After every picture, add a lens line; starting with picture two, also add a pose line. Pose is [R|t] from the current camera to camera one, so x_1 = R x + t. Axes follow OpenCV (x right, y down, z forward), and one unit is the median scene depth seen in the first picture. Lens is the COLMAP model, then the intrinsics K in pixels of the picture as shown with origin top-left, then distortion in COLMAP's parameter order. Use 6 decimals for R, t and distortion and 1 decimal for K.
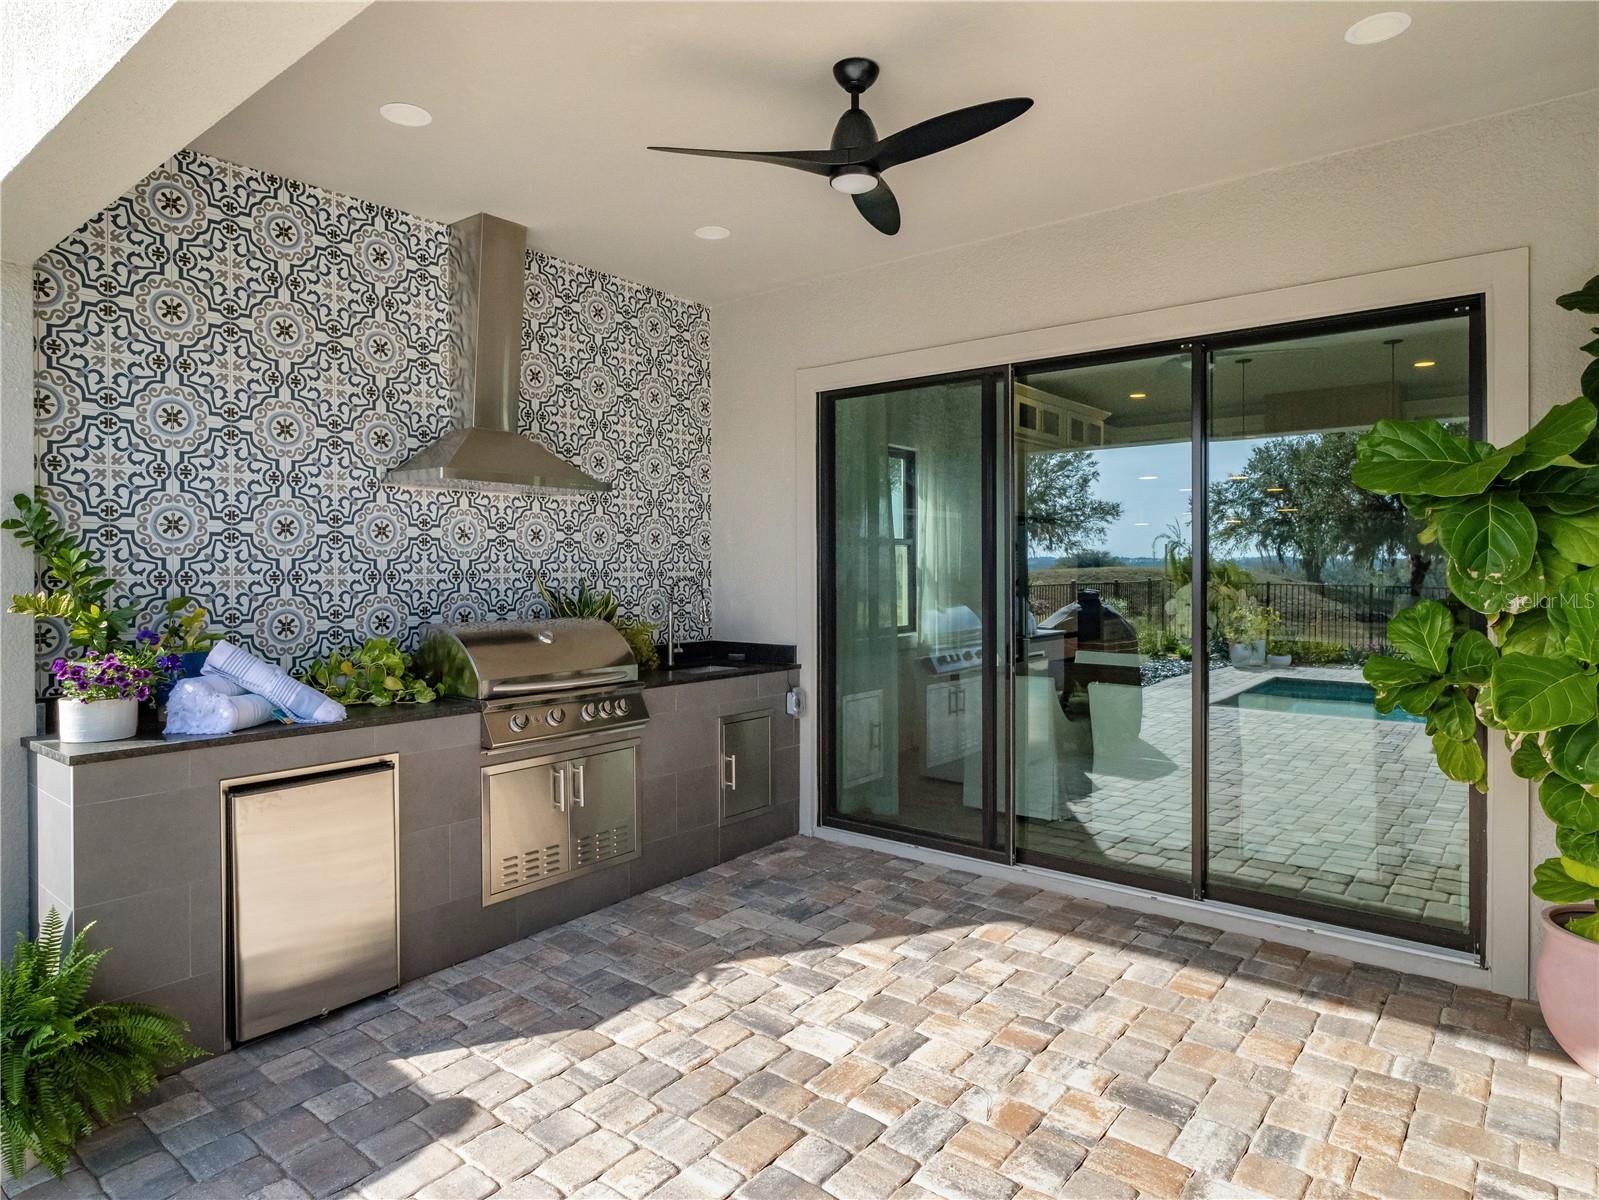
lens RADIAL K [[900.1, 0, 794.1], [0, 900.1, 596.5], [0, 0, 1]] dist [-0.003219, -0.001361]
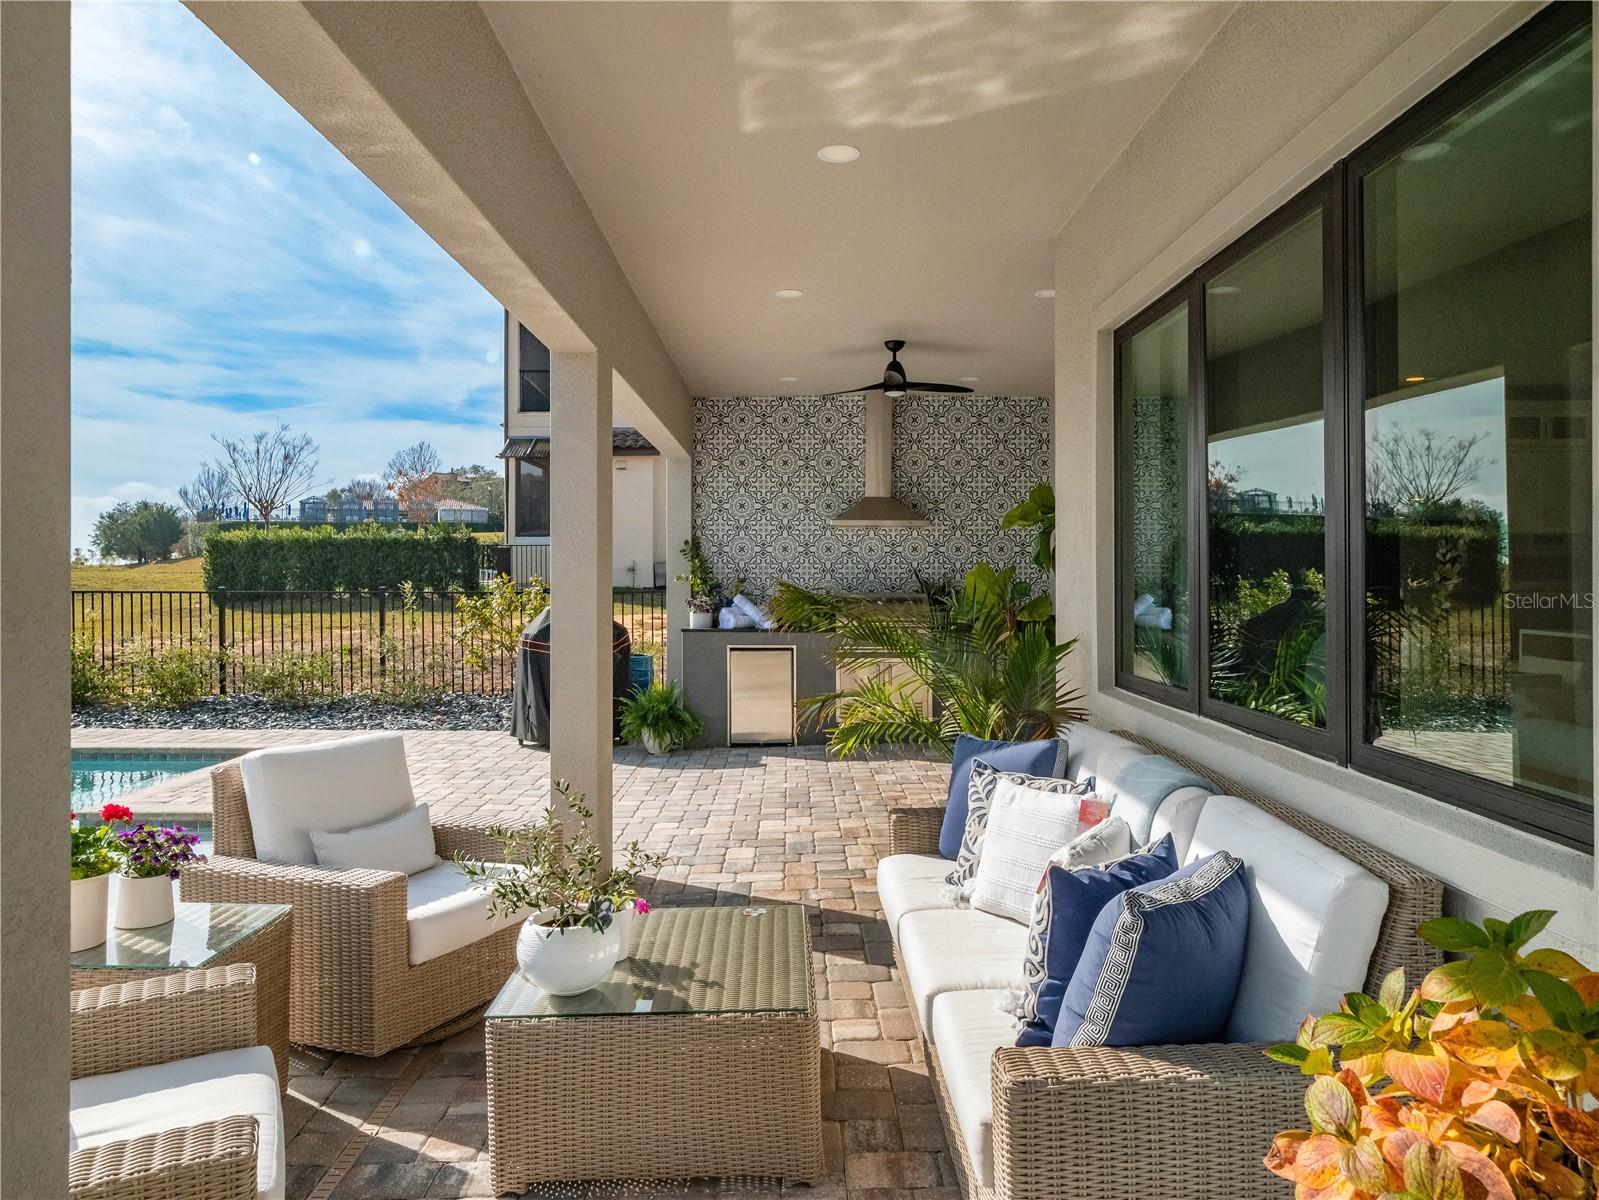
lens RADIAL K [[1021.5, 0, 798.6], [0, 1021.5, 602.3], [0, 0, 1]] dist [-0.006593, 0.005303]
pose [[0.629048, 0.021836, -0.777060, 1.607307], [-0.025945, 0.999638, 0.007088, 0.042733], [0.776934, 0.015703, 0.629387, -0.655827]]
